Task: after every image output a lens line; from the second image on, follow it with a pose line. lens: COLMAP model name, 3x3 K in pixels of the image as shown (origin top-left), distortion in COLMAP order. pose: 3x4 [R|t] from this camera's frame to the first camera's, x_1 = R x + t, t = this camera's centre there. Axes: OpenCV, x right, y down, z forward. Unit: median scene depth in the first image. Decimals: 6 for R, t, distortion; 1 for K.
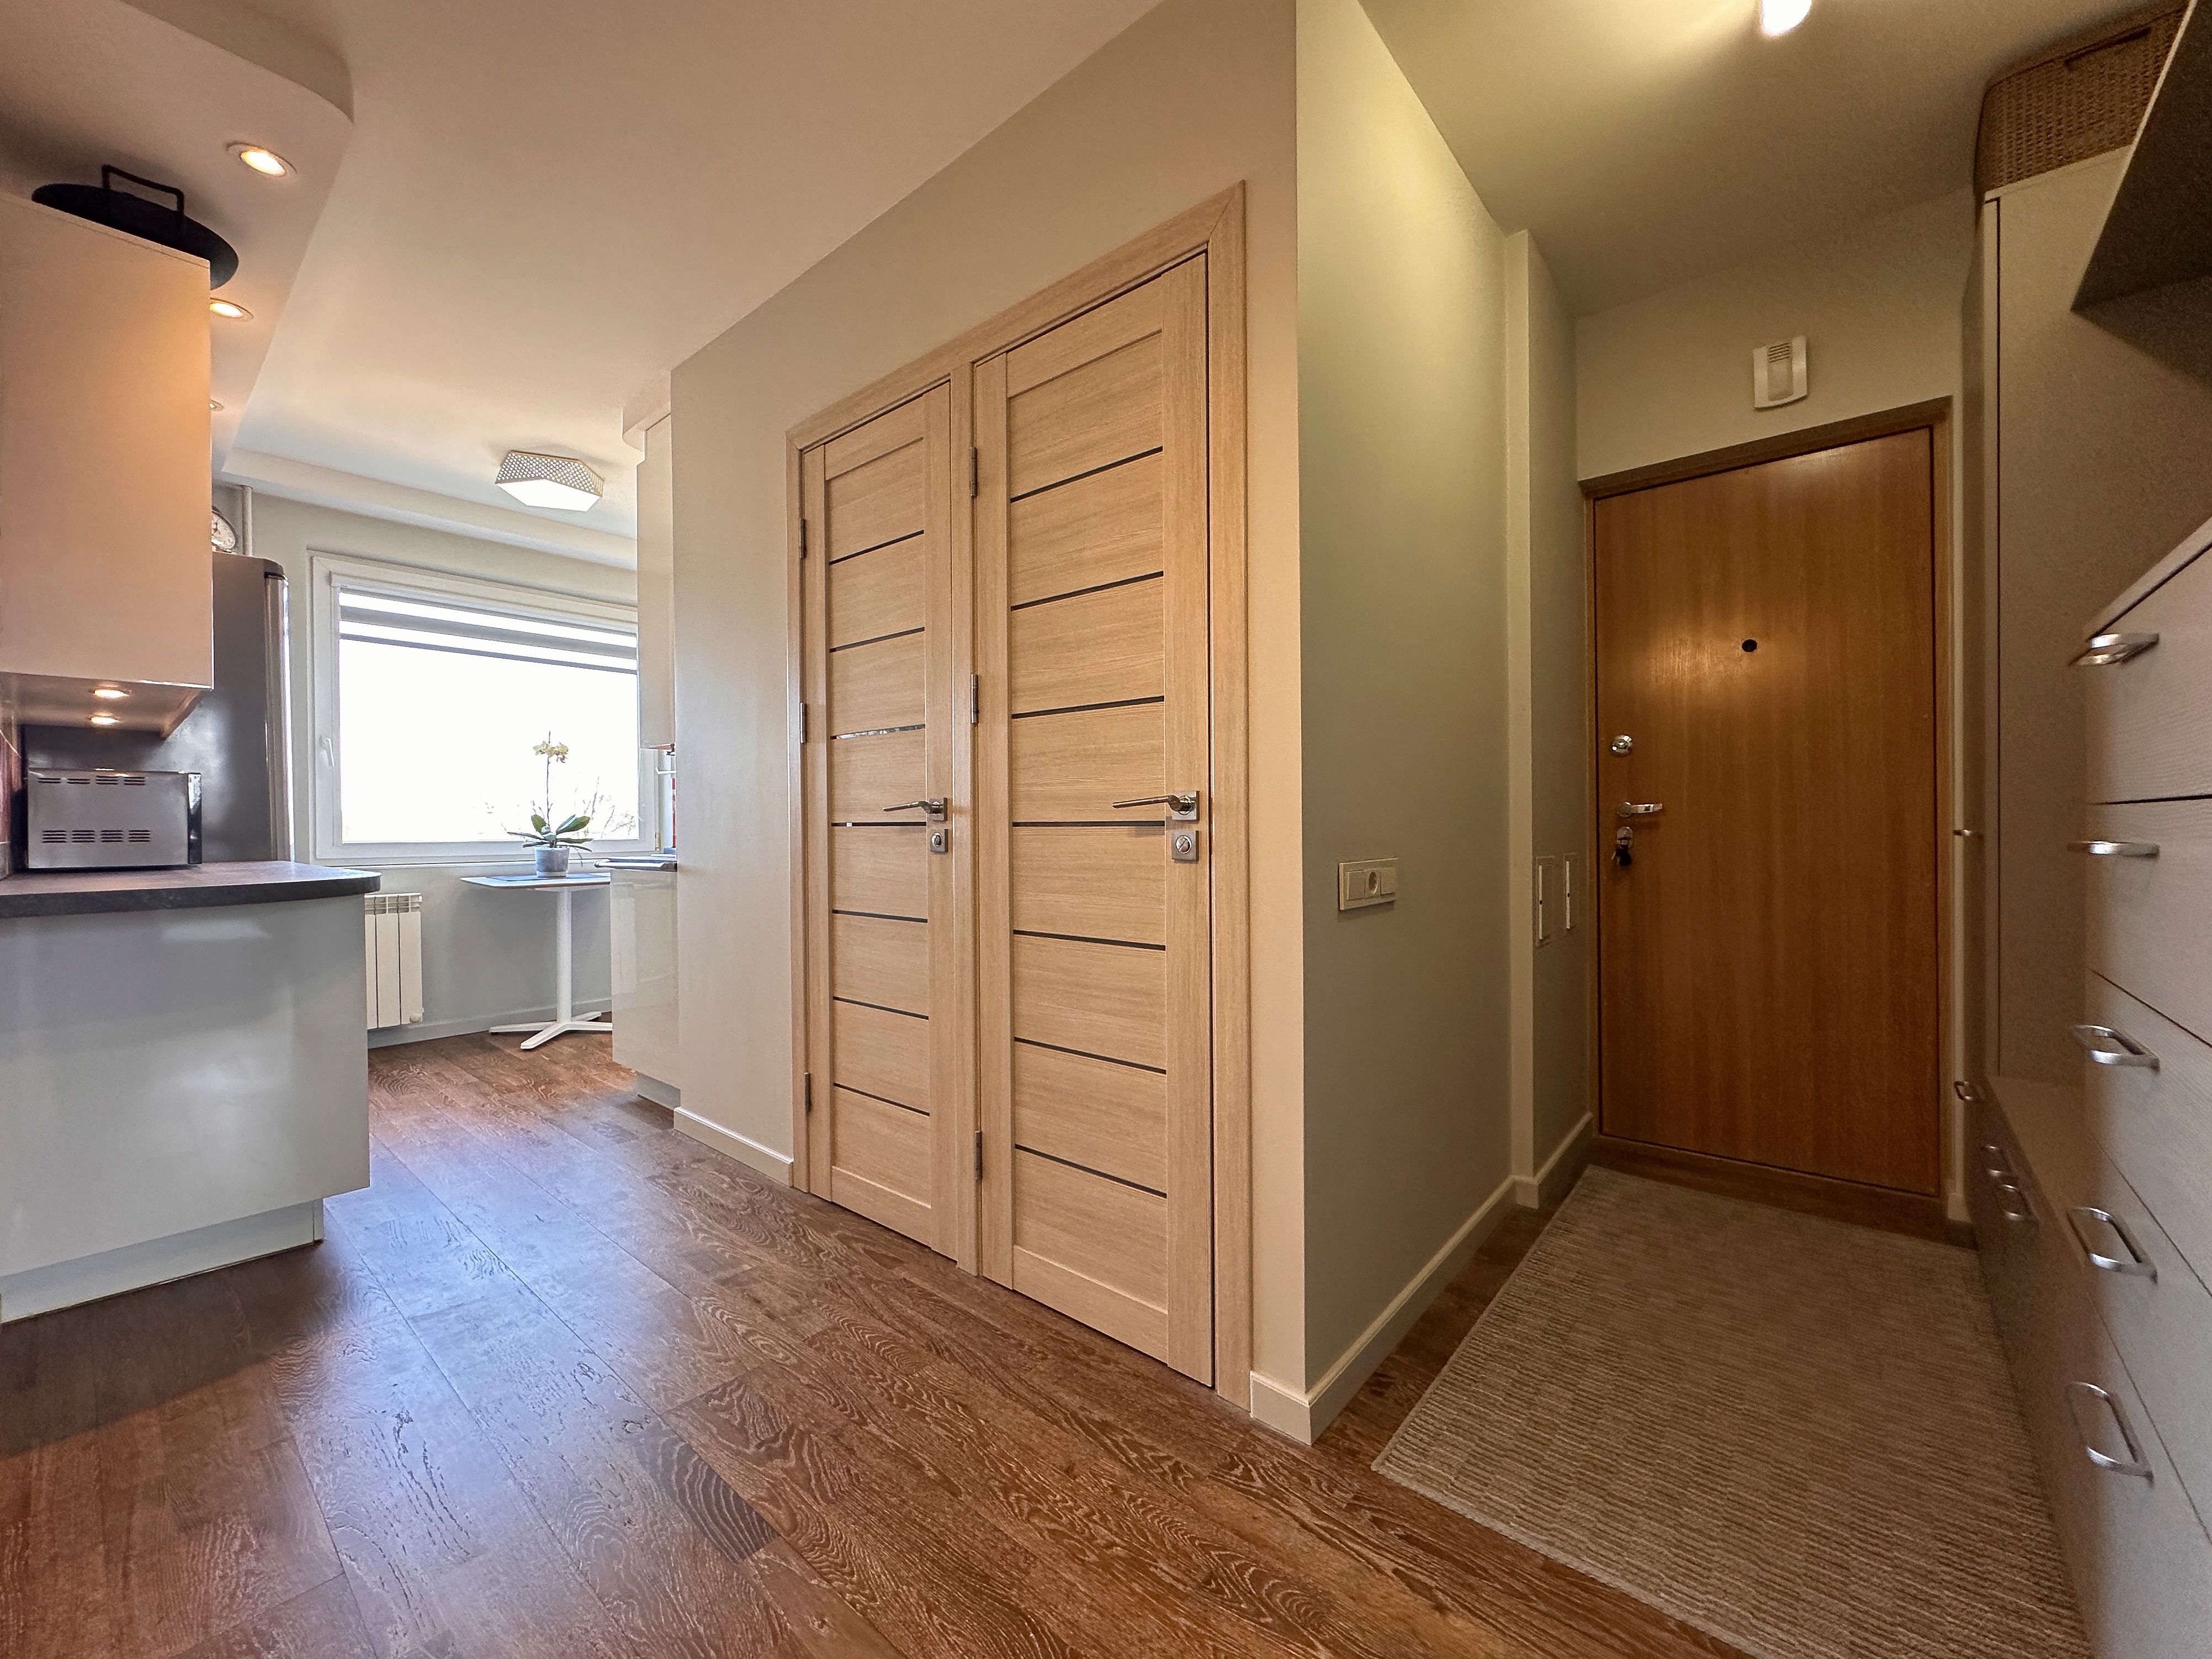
lens RADIAL K [[884.4, 0, 1102.9], [0, 884.4, 827.7], [0, 0, 1]] dist [-0.002998, 0.000717]
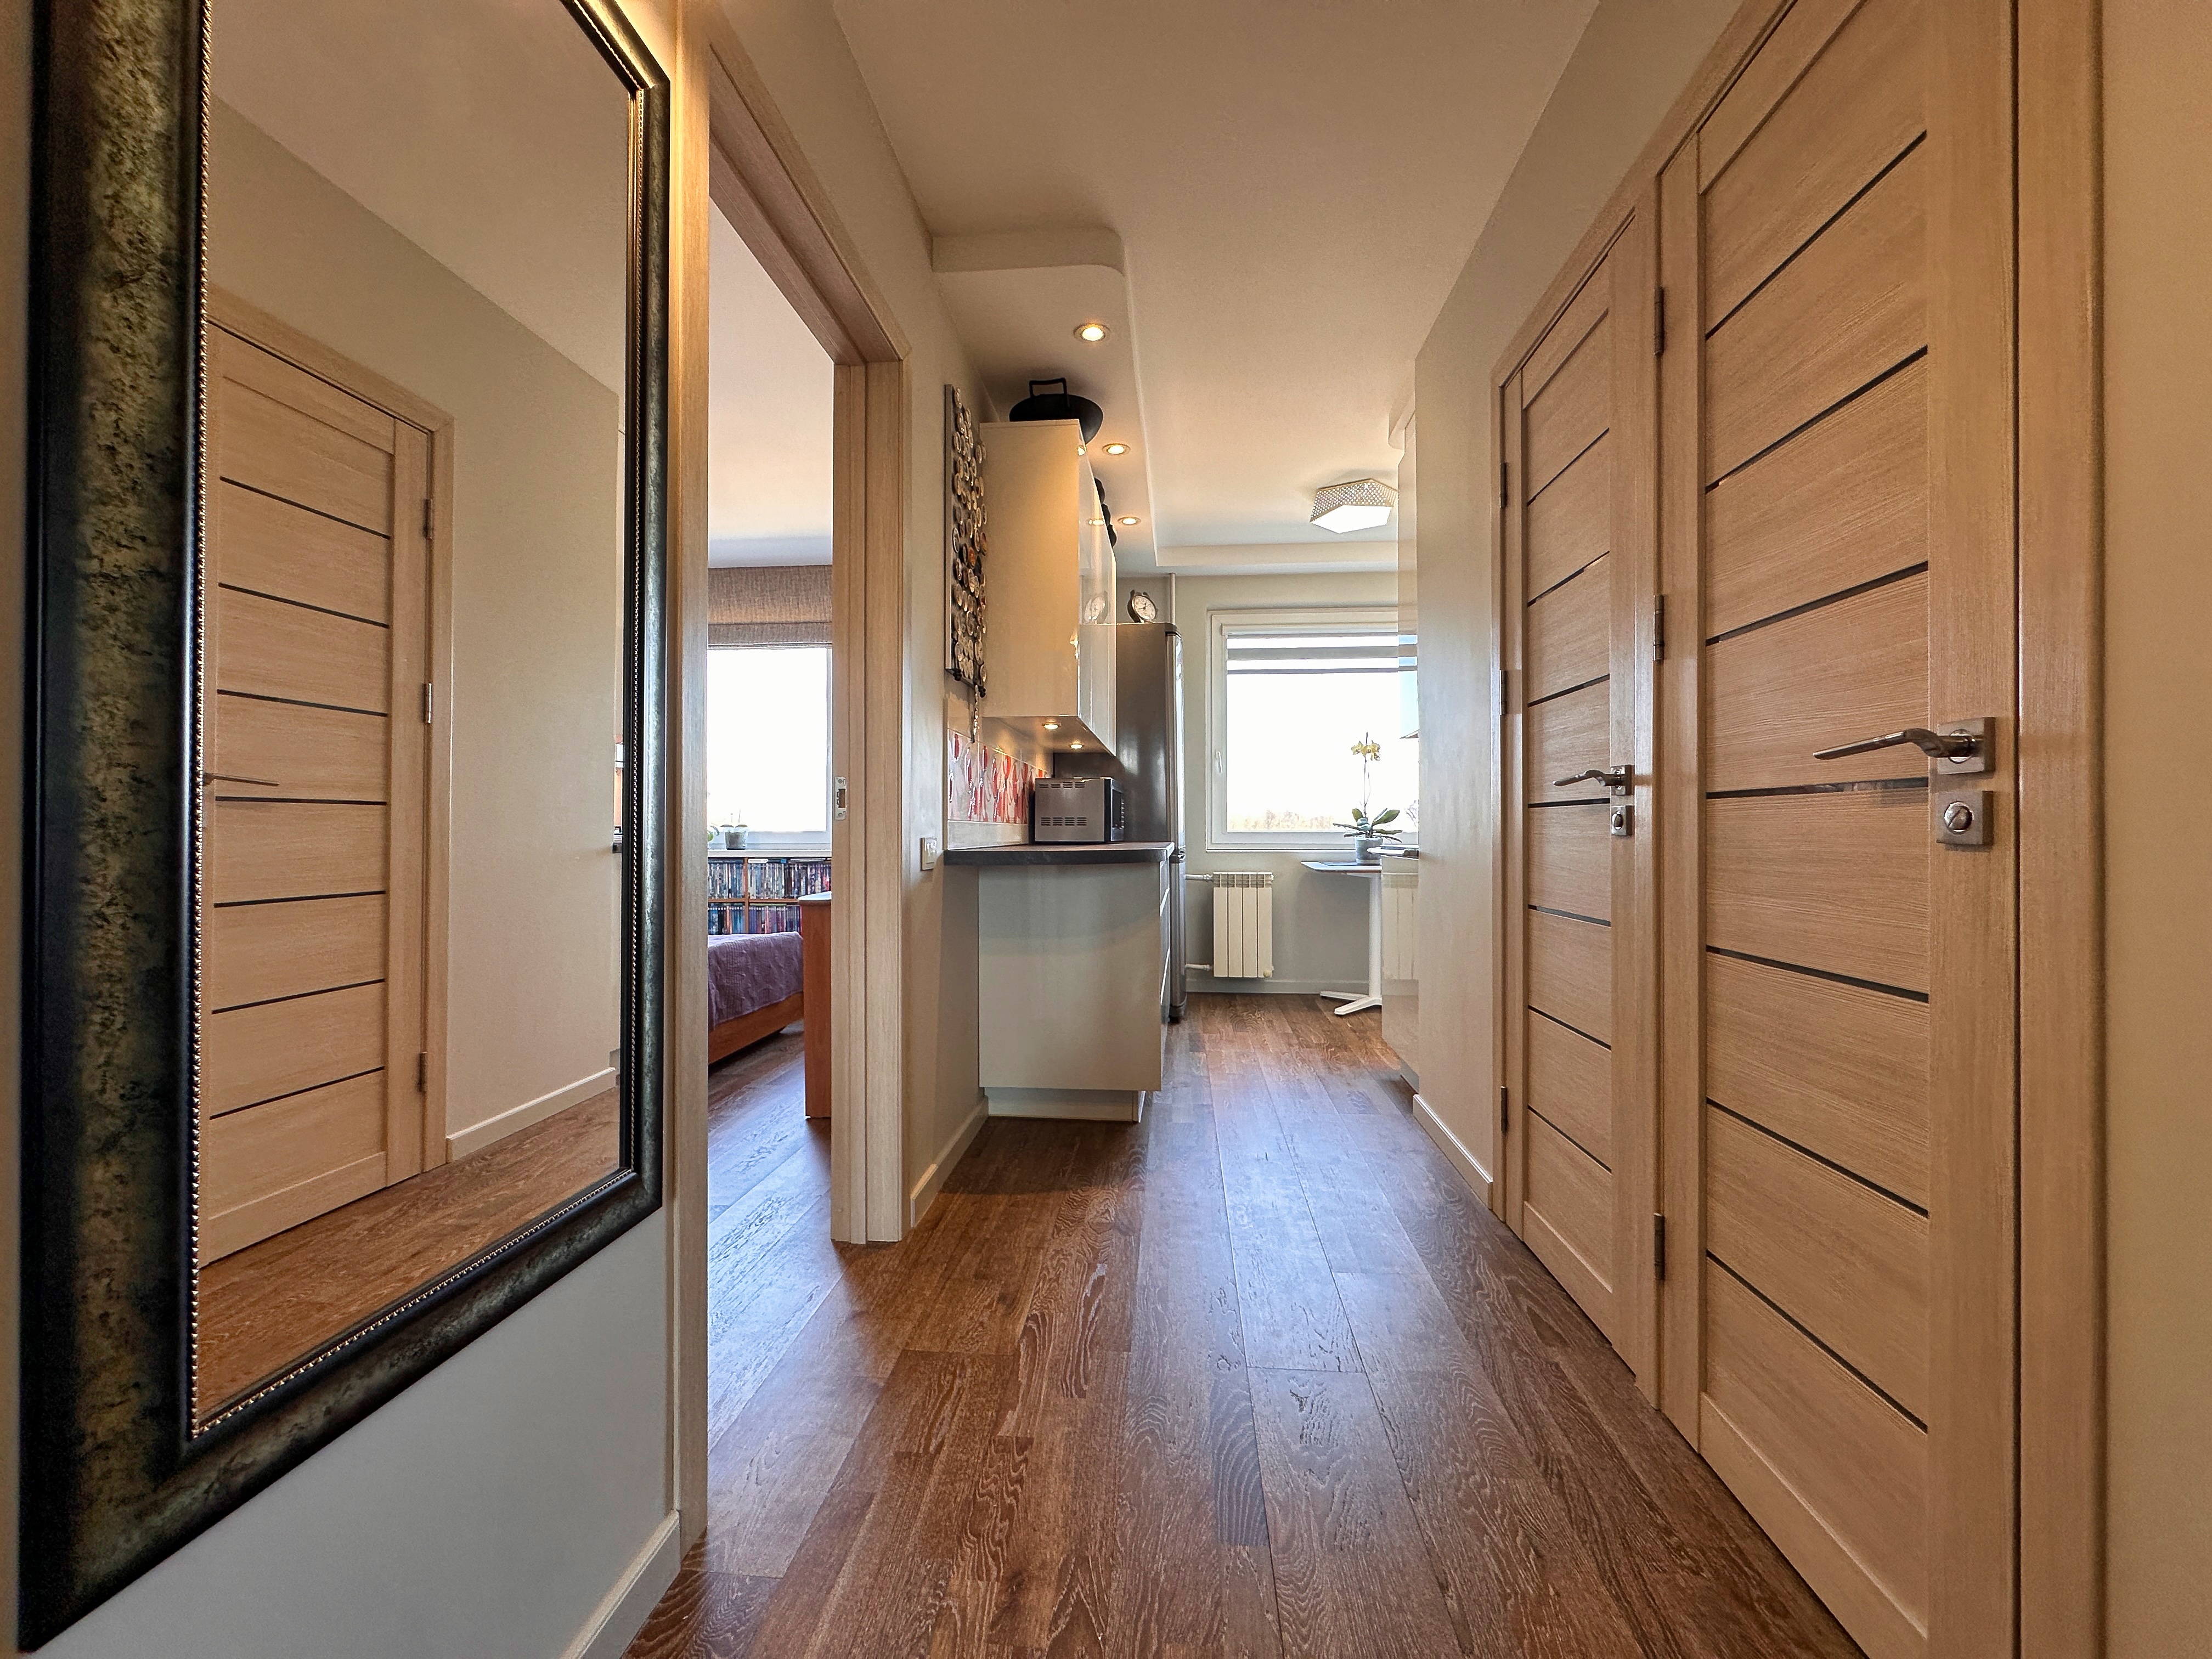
lens RADIAL K [[884.4, 0, 1102.9], [0, 884.4, 827.7], [0, 0, 1]] dist [-0.002998, 0.000717]
pose [[0.583135, 0.004254, -0.812364, 0.183631], [-0.004811, 0.999987, 0.001783, 0.022023], [0.812361, 0.002869, 0.583148, 0.192010]]
